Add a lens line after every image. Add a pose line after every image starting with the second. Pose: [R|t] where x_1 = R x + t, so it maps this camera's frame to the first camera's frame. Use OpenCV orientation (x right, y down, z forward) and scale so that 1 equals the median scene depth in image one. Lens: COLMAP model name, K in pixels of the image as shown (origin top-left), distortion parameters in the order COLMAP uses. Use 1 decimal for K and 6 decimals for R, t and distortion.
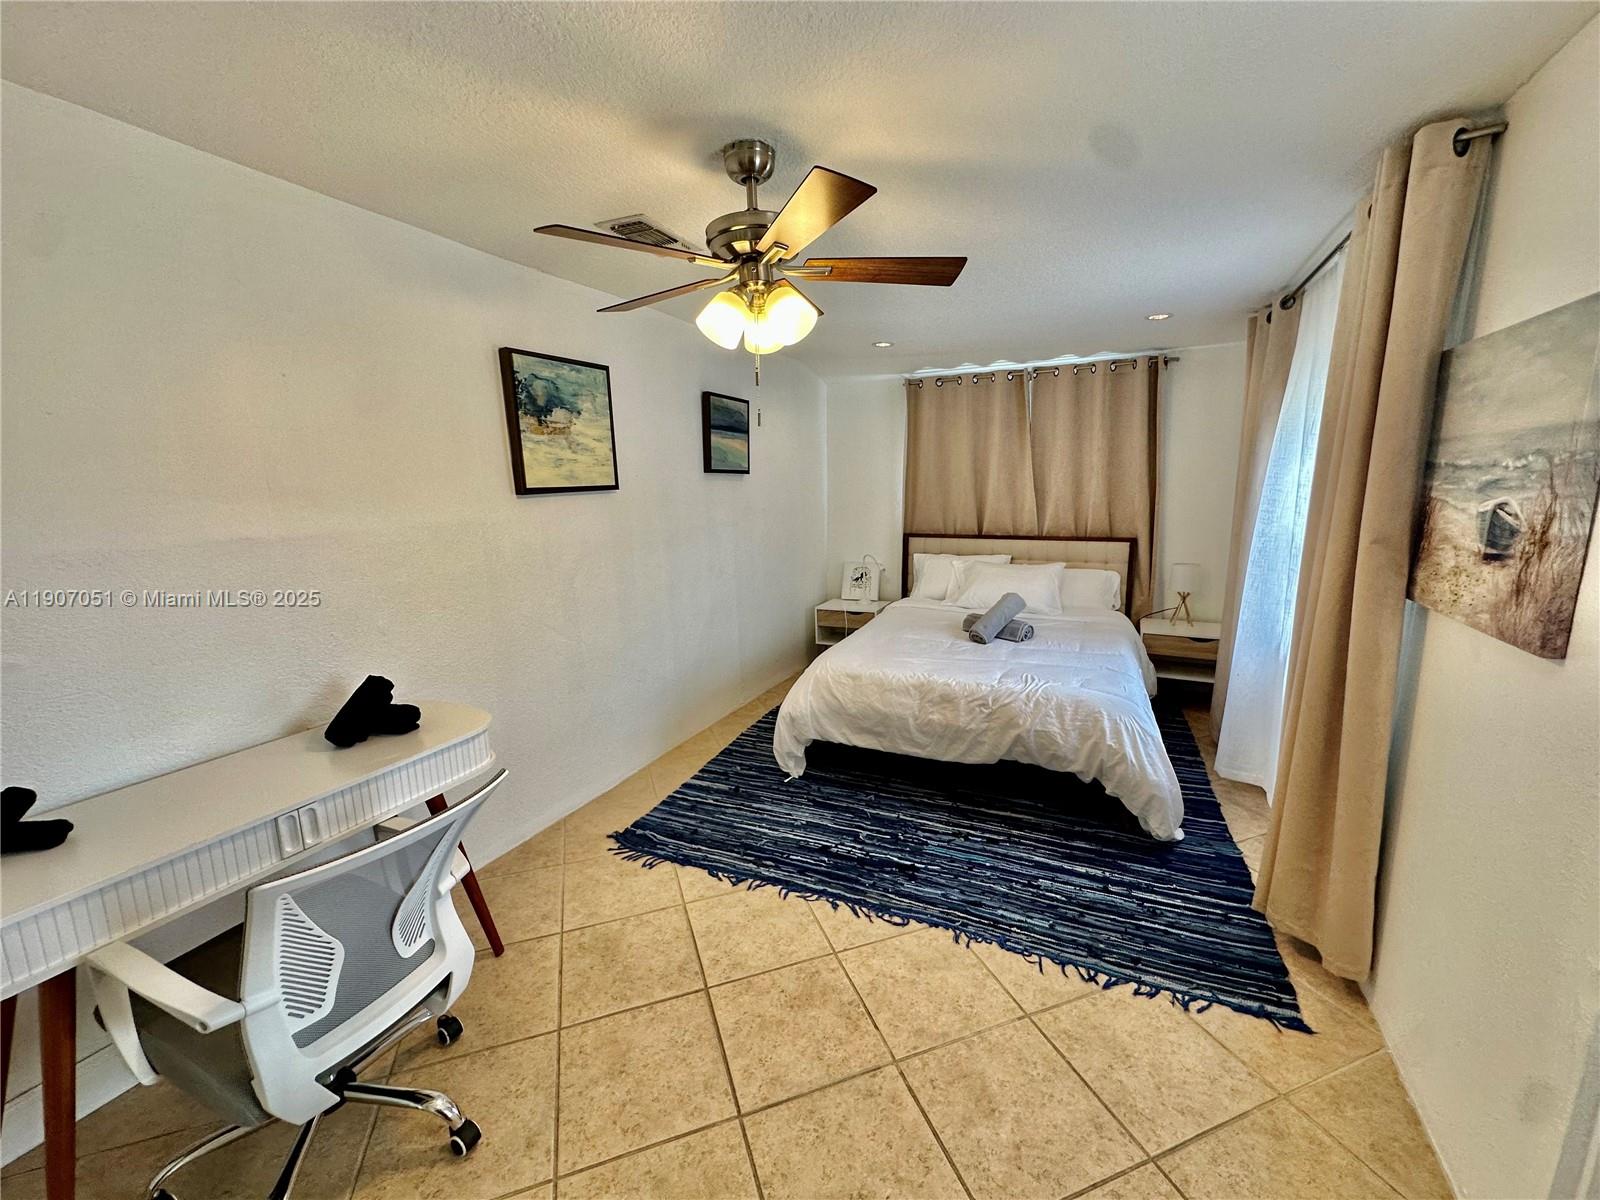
lens RADIAL K [[639.9, 0, 799.1], [0, 639.9, 600.2], [0, 0, 1]] dist [-0.001821, 0.000469]
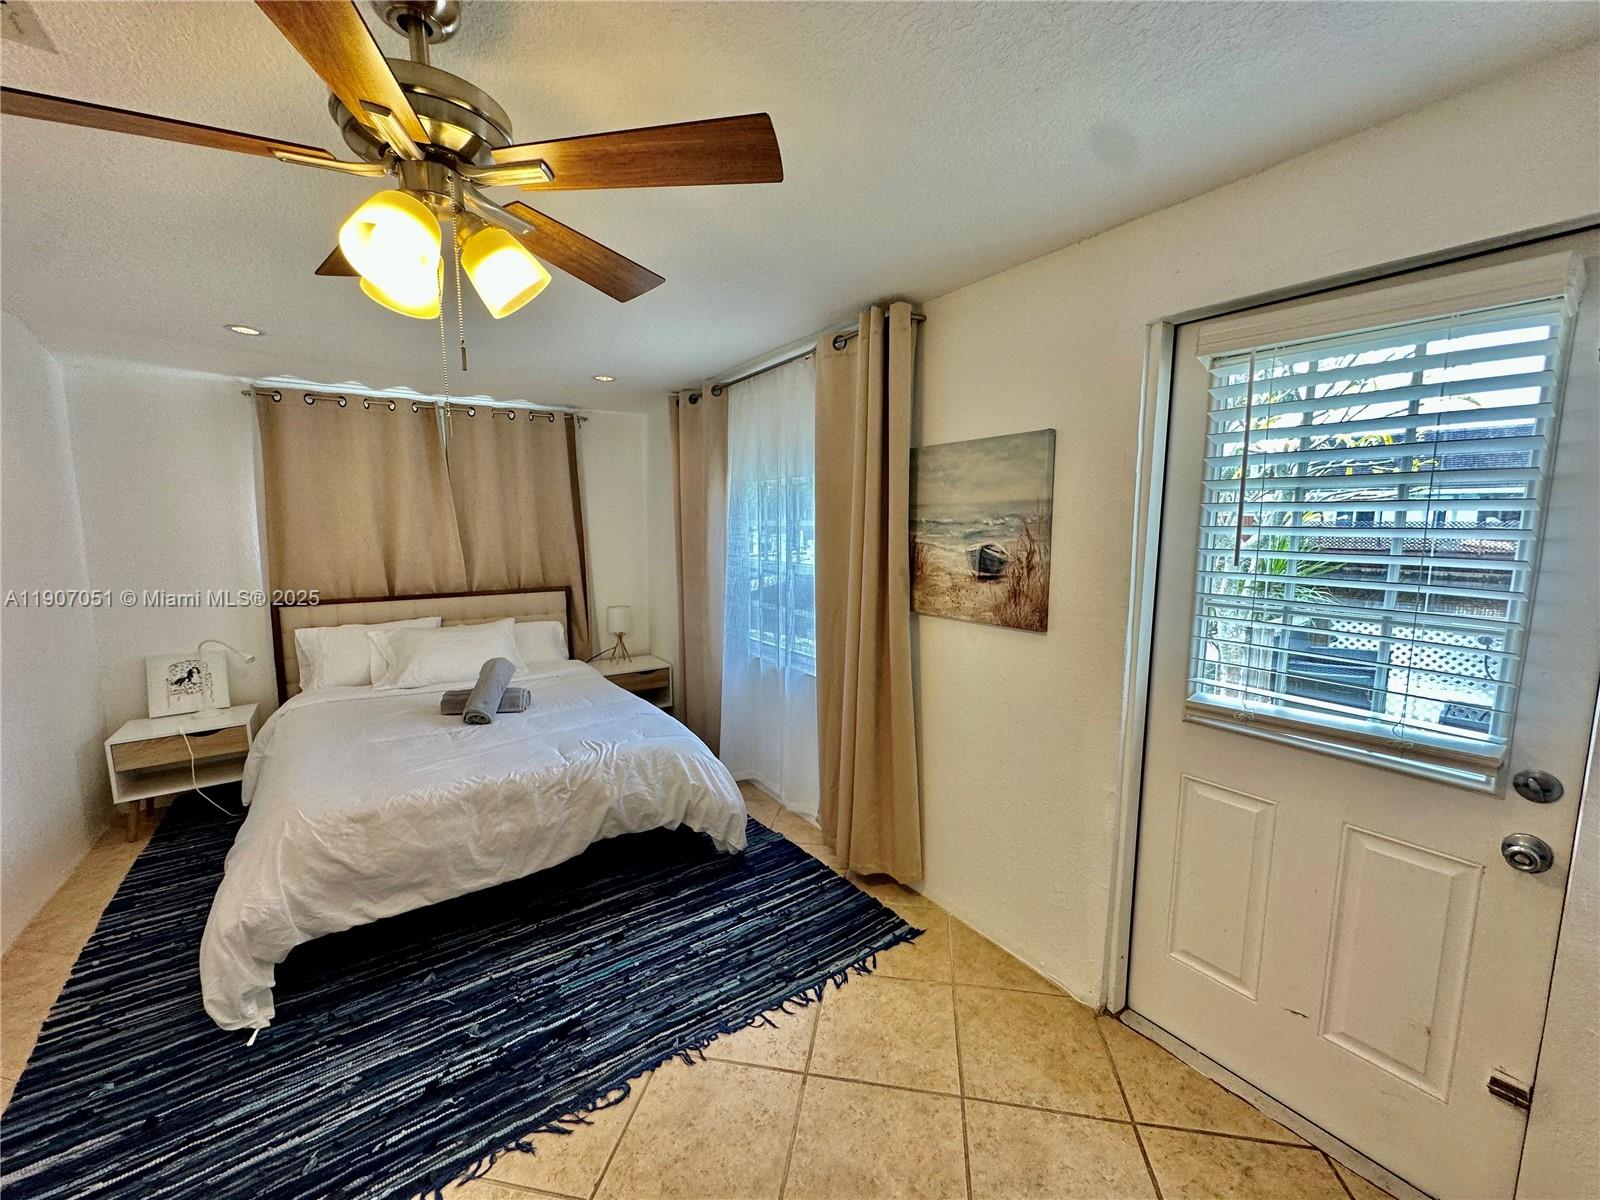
lens RADIAL K [[639.9, 0, 799.1], [0, 639.9, 600.2], [0, 0, 1]] dist [-0.001821, 0.000469]
pose [[0.495264, -0.086424, 0.864433, -0.290872], [0.152749, 0.988201, 0.011283, -0.050866], [-0.855208, 0.126453, 0.502622, 0.293286]]
